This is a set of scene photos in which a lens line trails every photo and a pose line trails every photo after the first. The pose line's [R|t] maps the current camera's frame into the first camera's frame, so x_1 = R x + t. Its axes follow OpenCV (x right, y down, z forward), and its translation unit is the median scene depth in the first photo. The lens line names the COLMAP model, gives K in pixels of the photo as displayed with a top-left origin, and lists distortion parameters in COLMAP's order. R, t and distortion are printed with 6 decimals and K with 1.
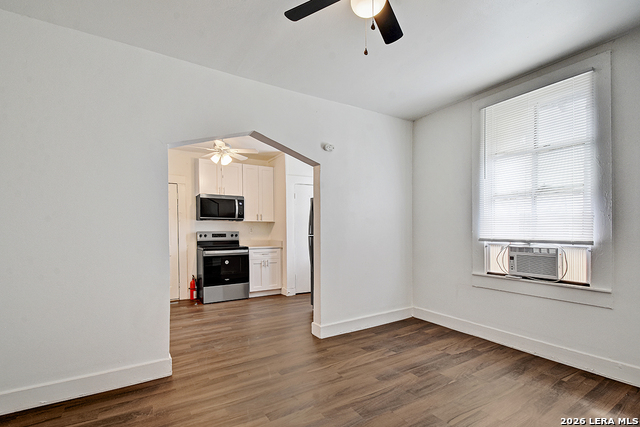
lens RADIAL K [[280.1, 0, 310.2], [0, 280.1, 236.3], [0, 0, 1]] dist [0.001440, -0.002507]
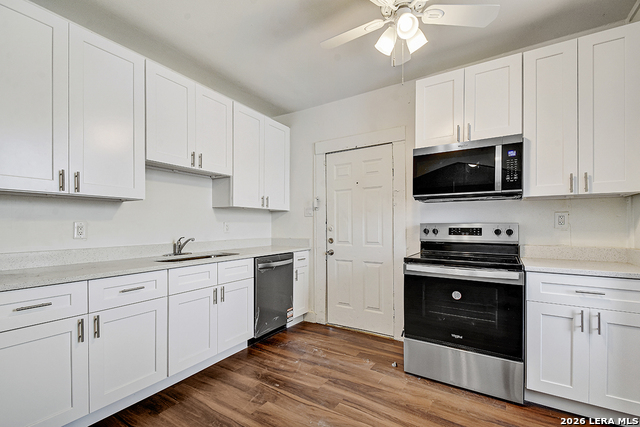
lens RADIAL K [[280.1, 0, 313.9], [0, 280.1, 226.2], [0, 0, 1]] dist [0.001440, -0.002507]
pose [[0.439180, 0.010266, -0.898341, -0.011978], [-0.012886, 0.999904, 0.005128, -0.011347], [0.898307, 0.009324, 0.439270, 0.575641]]
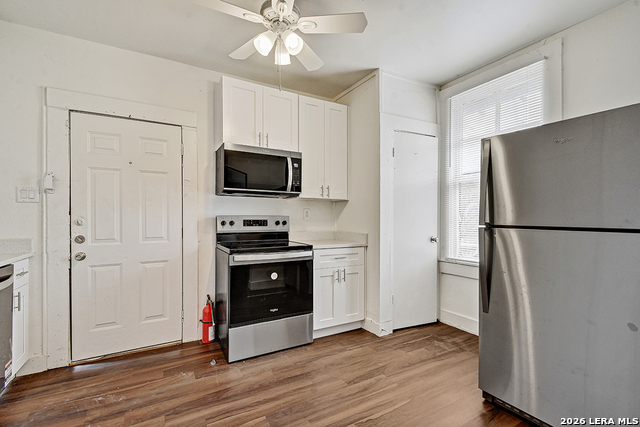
lens RADIAL K [[280.1, 0, 317.2], [0, 280.1, 217.5], [0, 0, 1]] dist [0.001440, -0.002507]
pose [[0.999572, 0.010533, -0.027282, -0.192400], [-0.010898, 0.999852, -0.013282, -0.007780], [0.027138, 0.013573, 0.999540, 0.457780]]
